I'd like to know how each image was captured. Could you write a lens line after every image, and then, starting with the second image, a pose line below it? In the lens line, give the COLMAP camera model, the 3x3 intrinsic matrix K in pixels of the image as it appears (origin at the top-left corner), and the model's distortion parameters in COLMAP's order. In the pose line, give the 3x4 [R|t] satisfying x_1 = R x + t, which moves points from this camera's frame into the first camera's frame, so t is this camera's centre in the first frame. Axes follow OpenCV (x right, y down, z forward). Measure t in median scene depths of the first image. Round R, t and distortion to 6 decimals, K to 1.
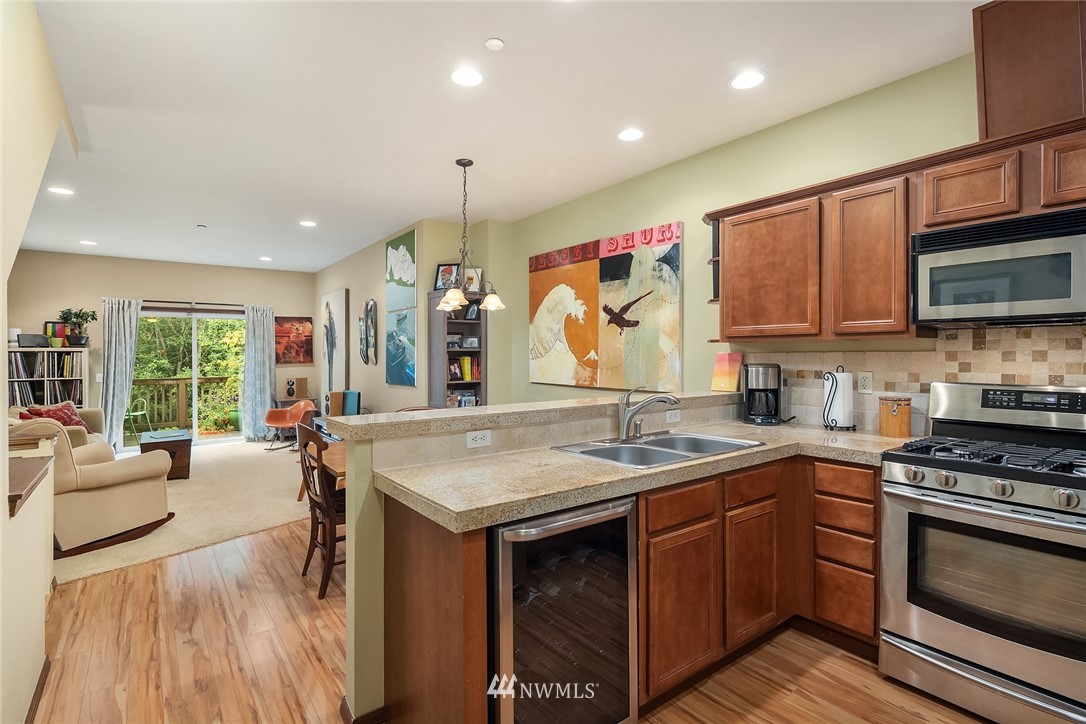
lens RADIAL K [[525.6, 0, 540.7], [0, 525.6, 356.8], [0, 0, 1]] dist [0.006197, -0.005225]
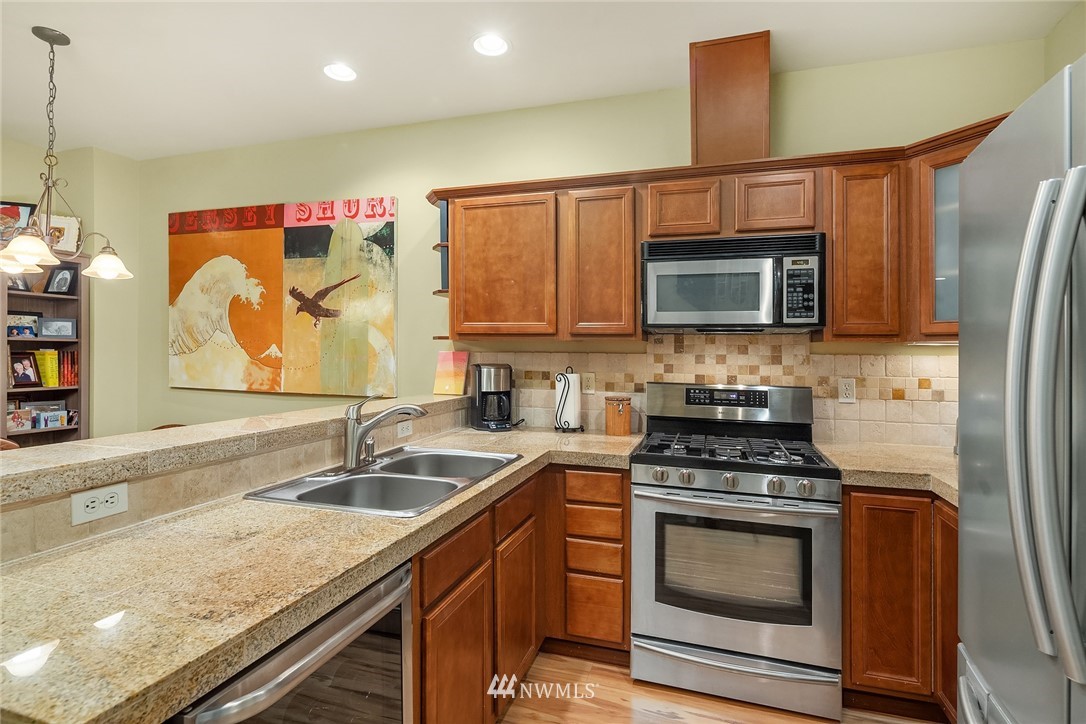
lens RADIAL K [[525.6, 0, 547.5], [0, 525.6, 361.5], [0, 0, 1]] dist [0.006197, -0.005225]
pose [[0.809095, 0.005196, 0.587655, -0.034230], [-0.013985, 0.999848, 0.010415, -0.001834], [-0.587511, -0.016645, 0.809045, 0.153067]]
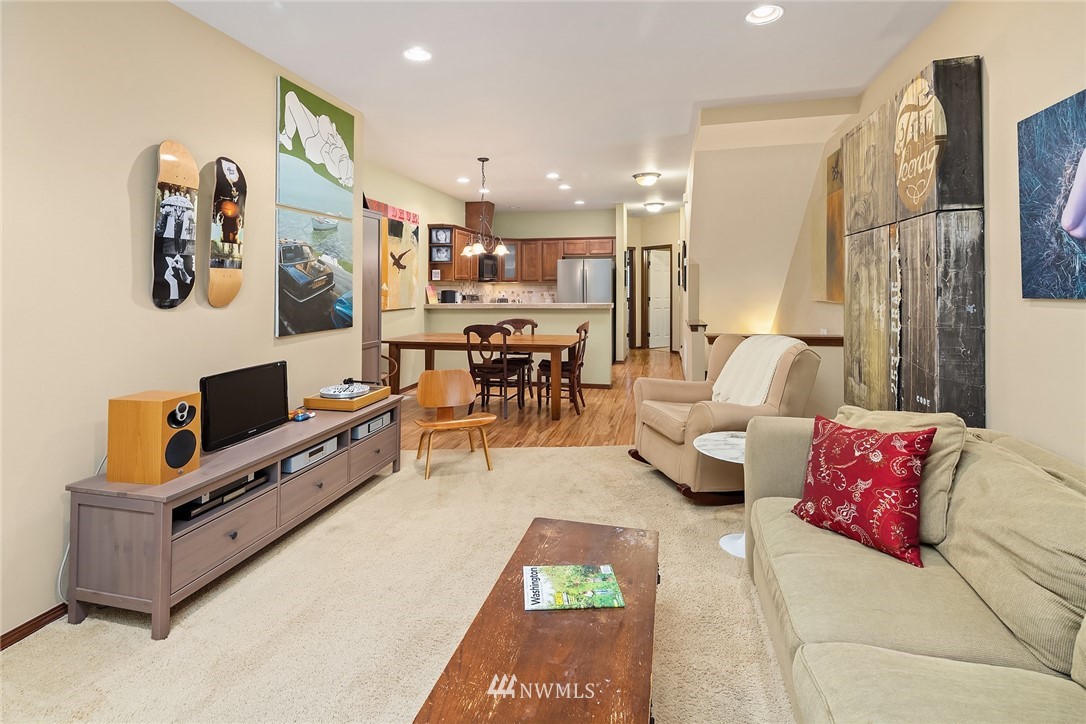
lens RADIAL K [[525.6, 0, 533.1], [0, 525.6, 298.6], [0, 0, 1]] dist [0.006197, -0.005225]
pose [[-0.632756, -0.007368, 0.774316, -1.378917], [0.013261, 0.999705, 0.020349, 0.005468], [-0.774238, 0.023145, -0.632472, 1.800155]]
